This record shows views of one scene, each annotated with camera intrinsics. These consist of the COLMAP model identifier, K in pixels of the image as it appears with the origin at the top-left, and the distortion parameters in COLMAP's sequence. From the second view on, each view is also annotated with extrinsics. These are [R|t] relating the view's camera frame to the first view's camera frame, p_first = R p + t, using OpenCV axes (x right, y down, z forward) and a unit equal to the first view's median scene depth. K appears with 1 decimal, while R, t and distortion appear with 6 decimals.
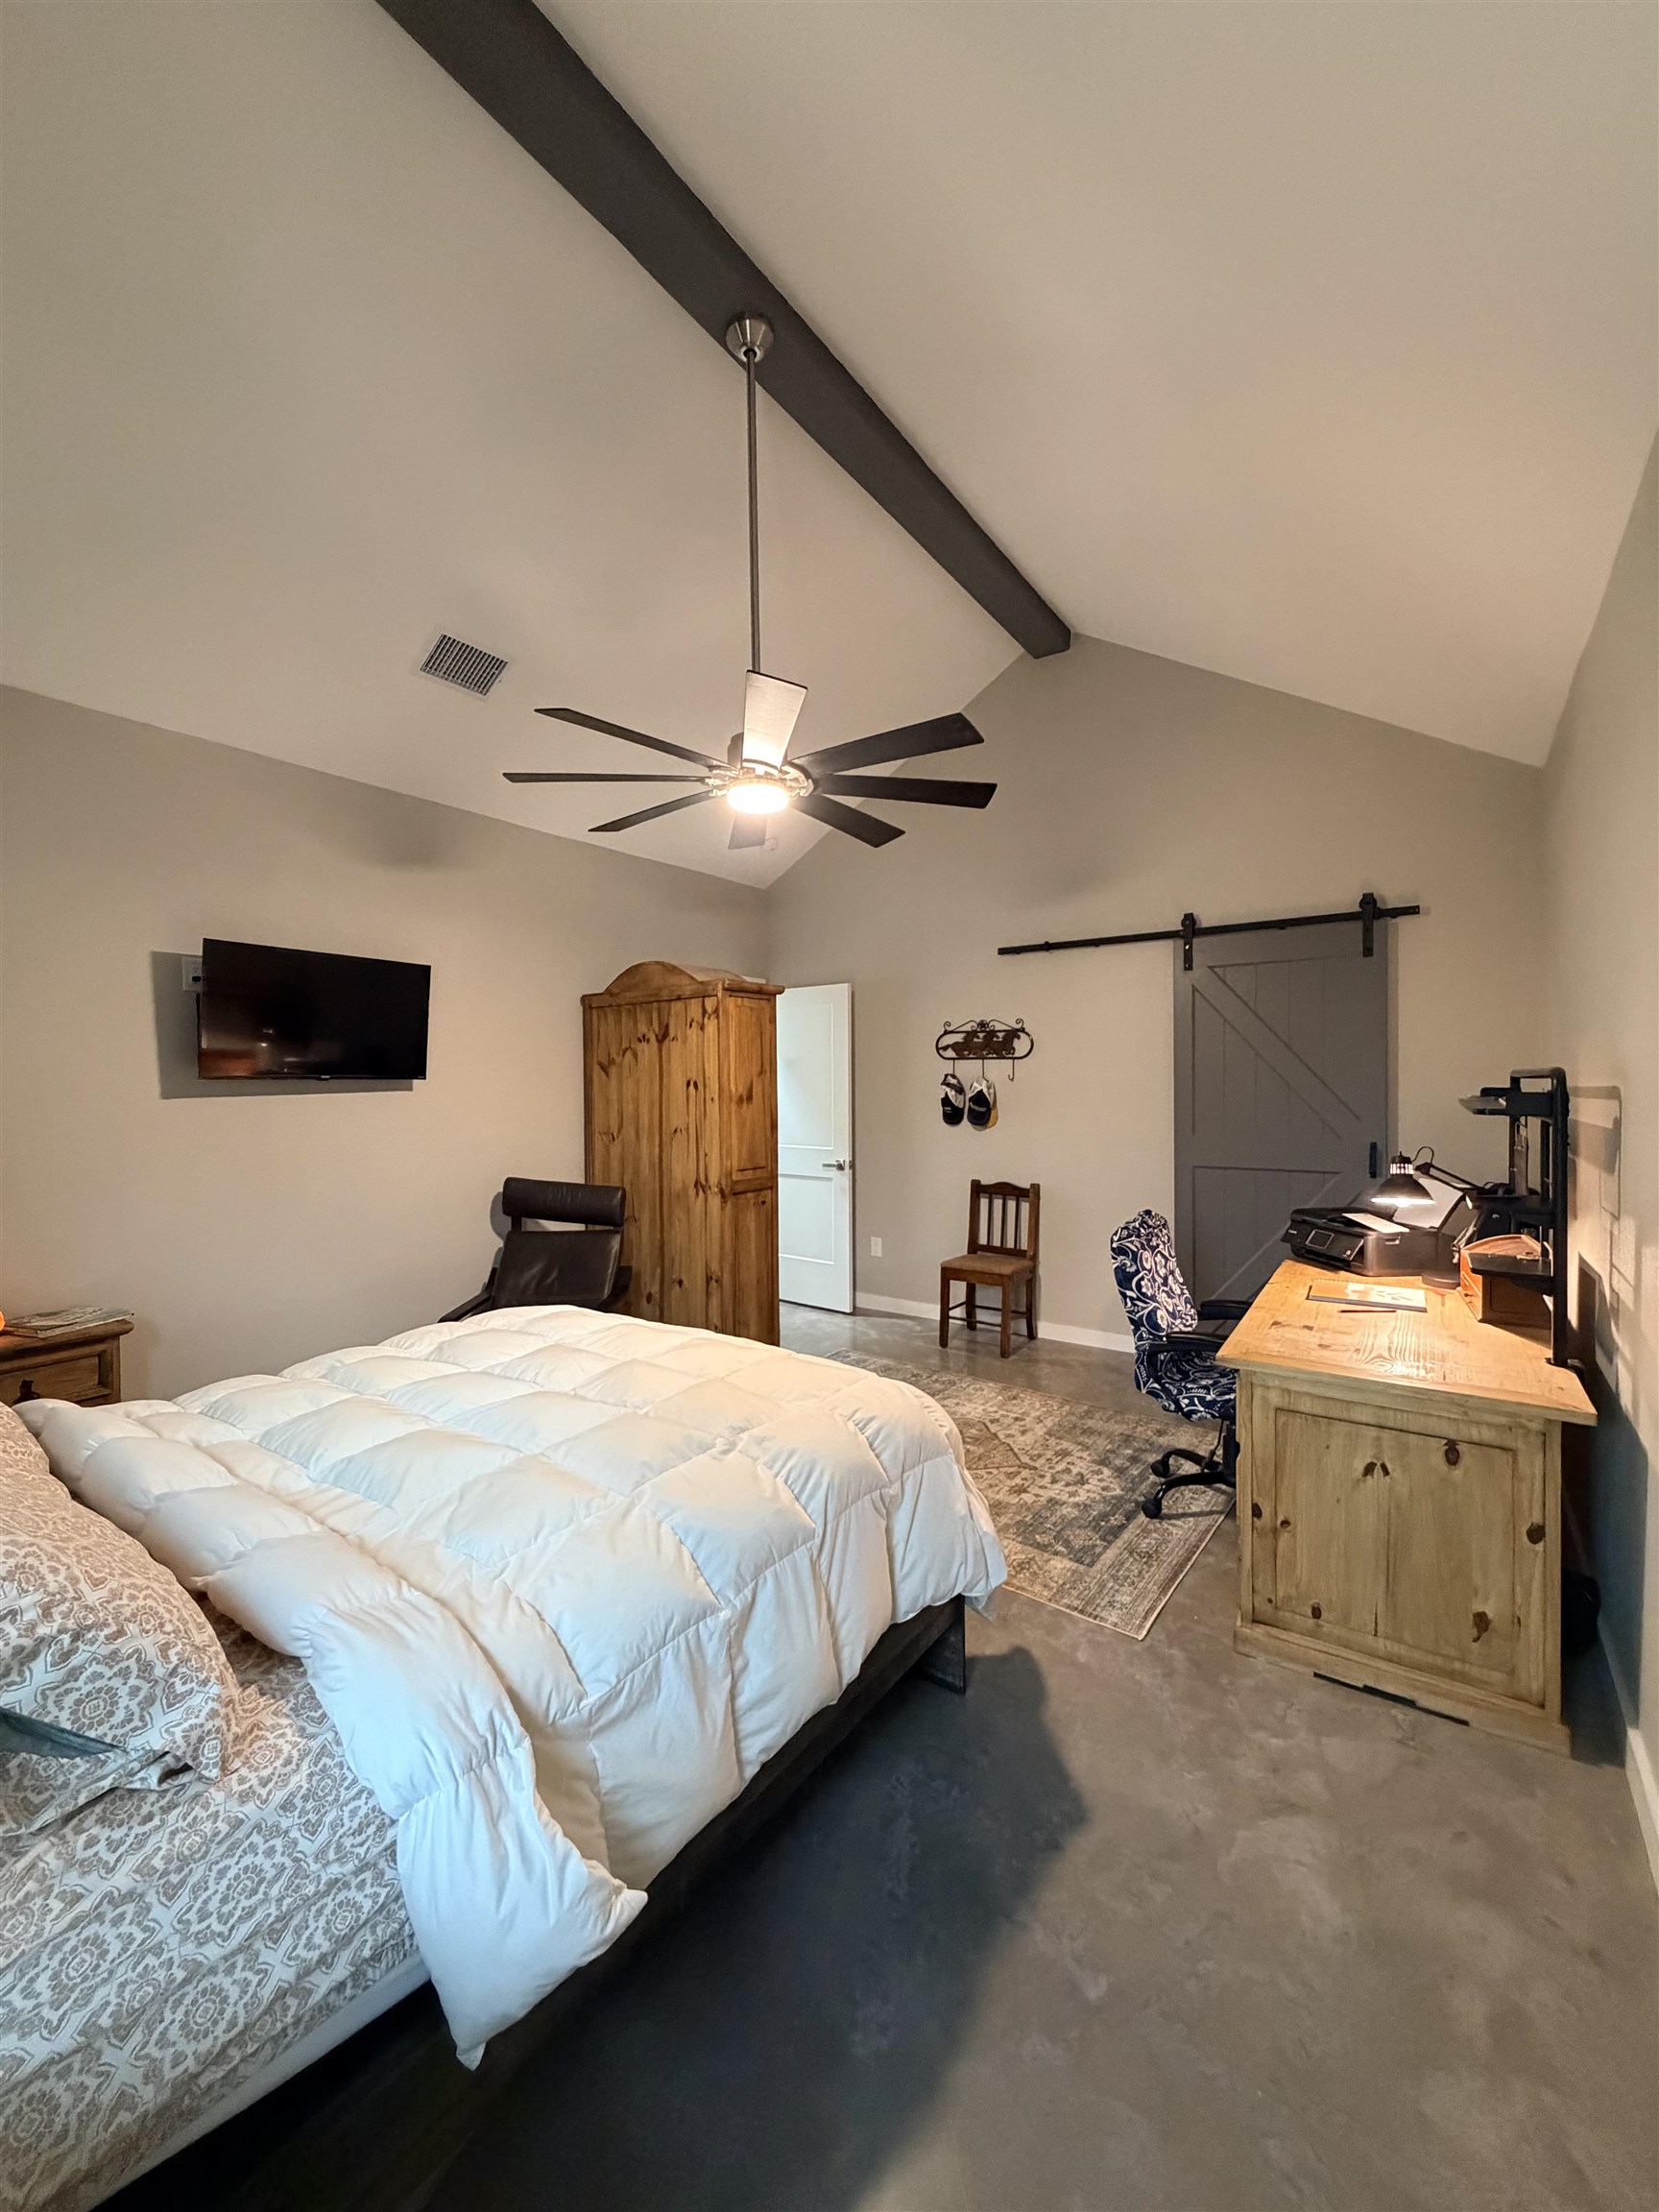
lens RADIAL K [[880.0, 0, 827.0], [0, 880.0, 1099.1], [0, 0, 1]] dist [-0.002935, -0.000074]
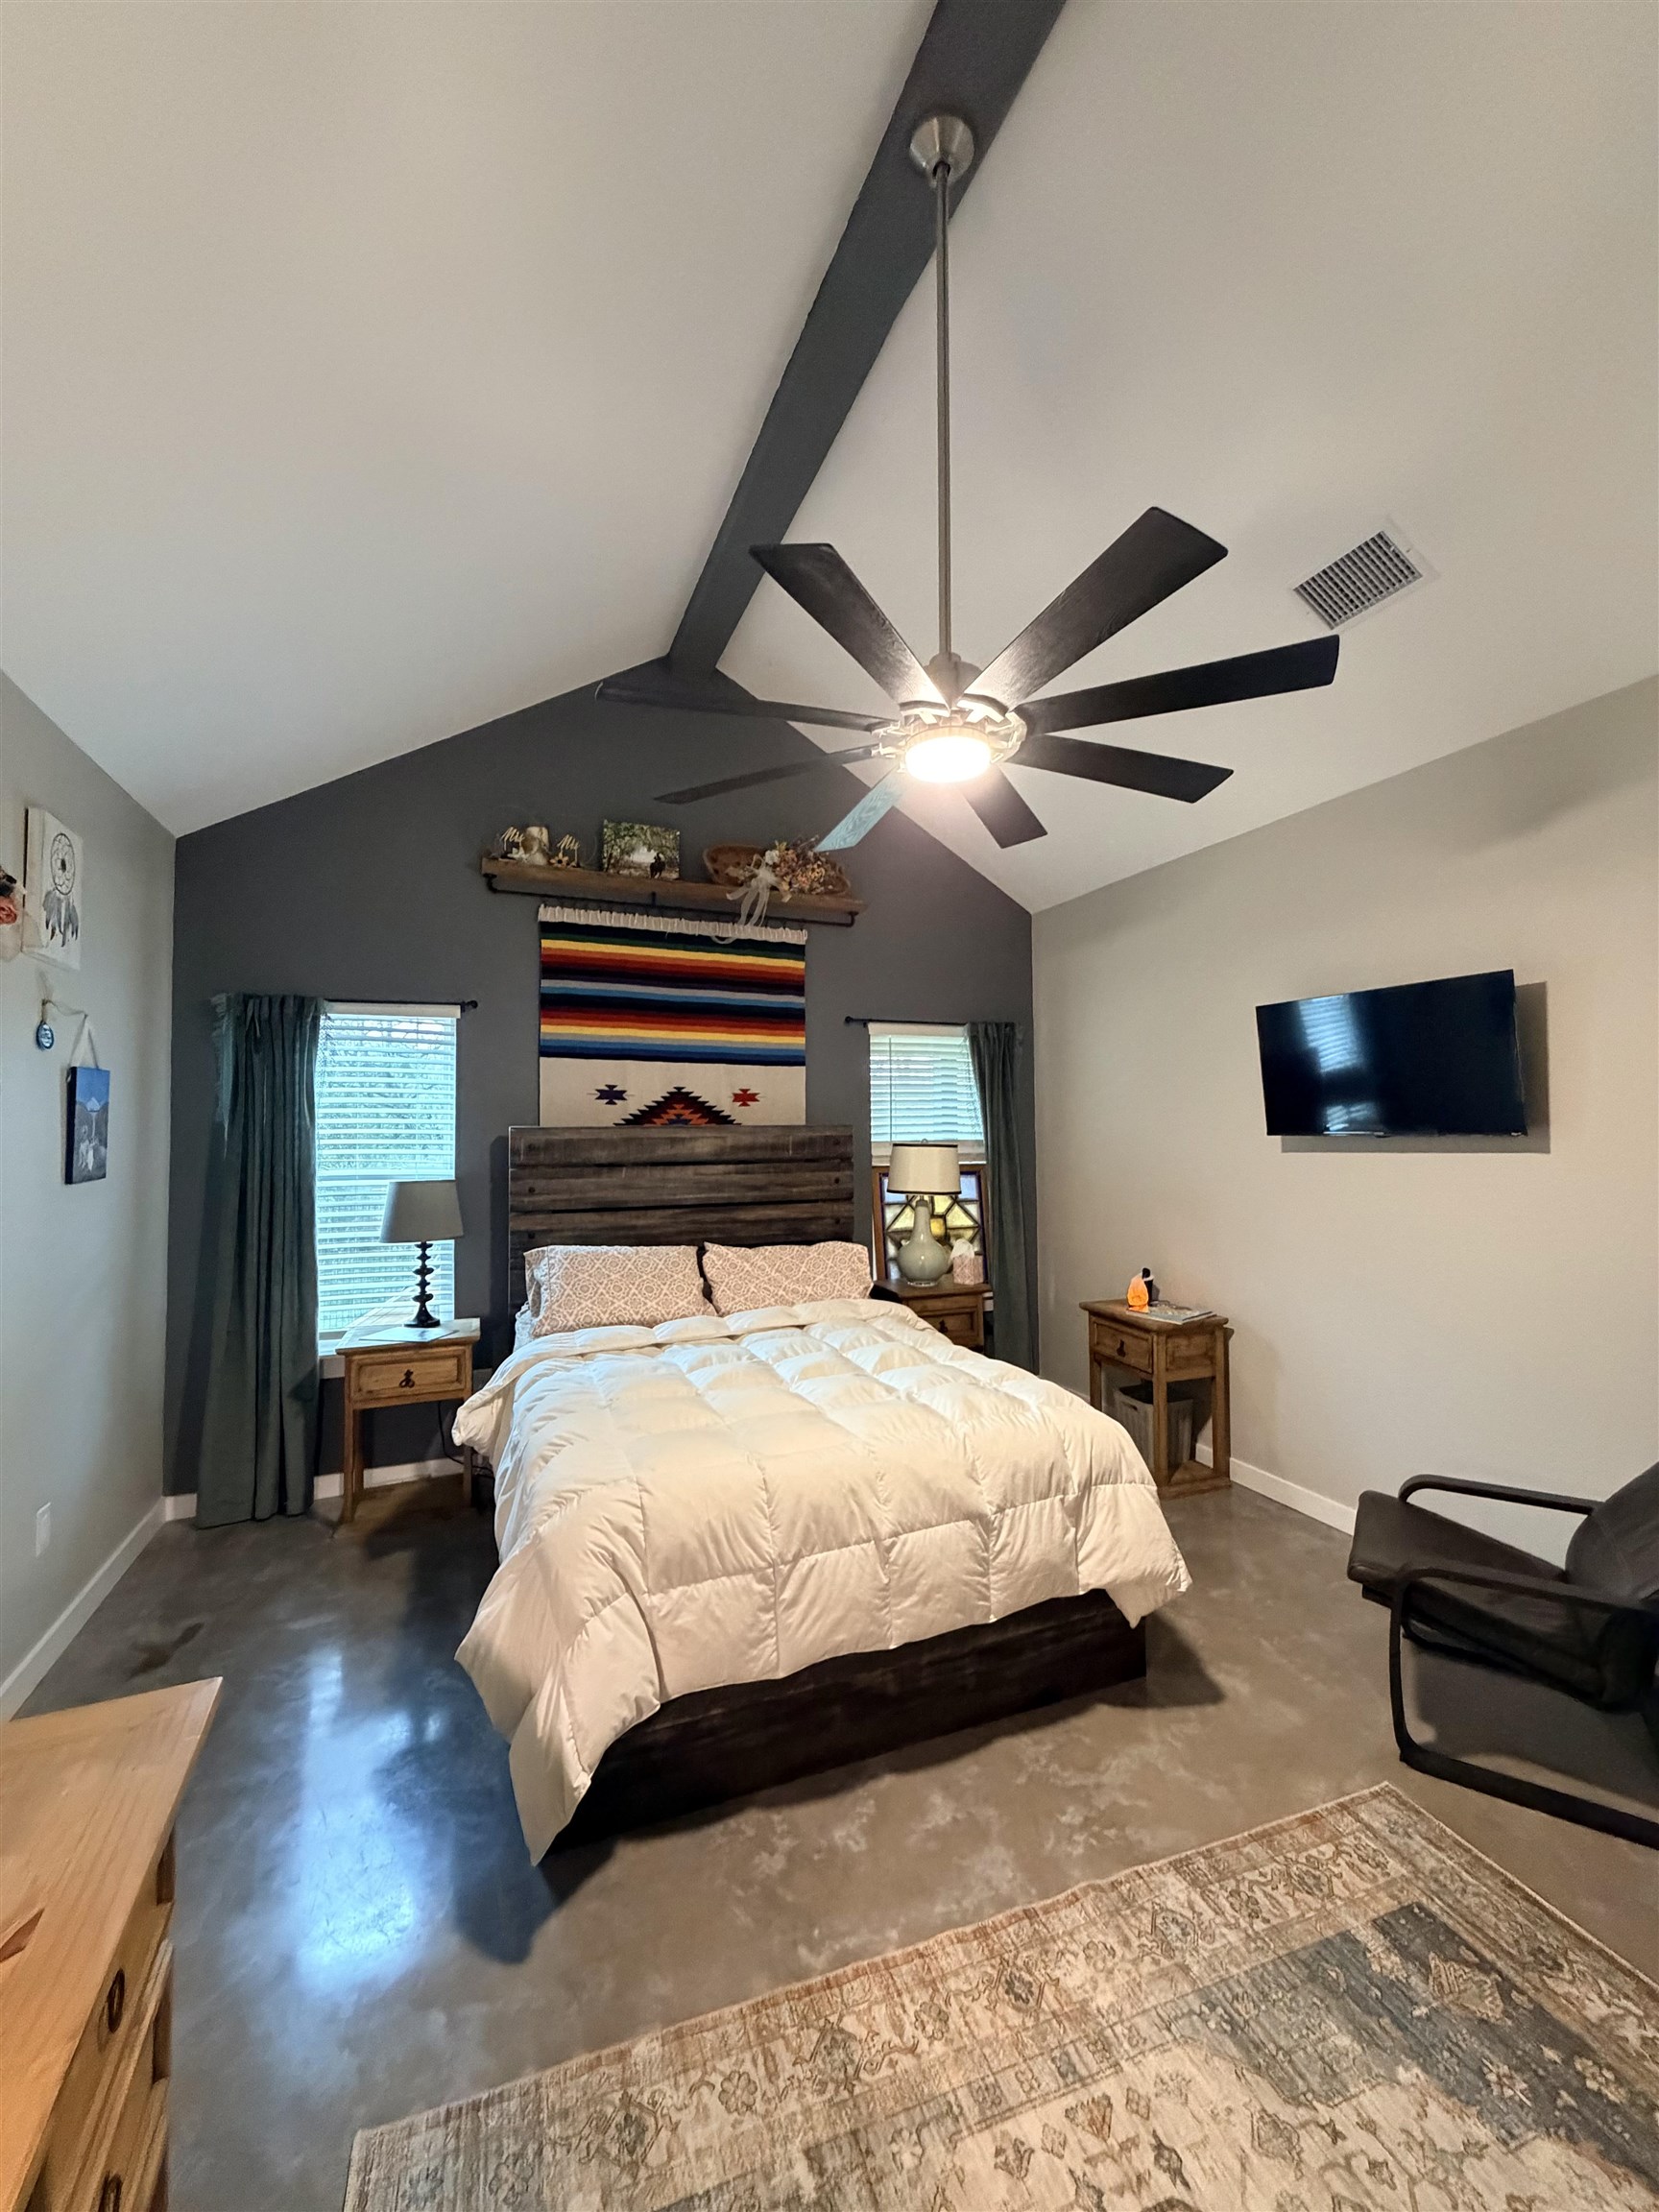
lens RADIAL K [[880.0, 0, 827.0], [0, 880.0, 1099.1], [0, 0, 1]] dist [-0.002935, -0.000074]
pose [[-0.537646, -0.011346, -0.843094, 0.632320], [-0.003473, 0.999931, -0.011242, -0.065630], [0.843163, -0.003116, -0.537649, 1.448823]]
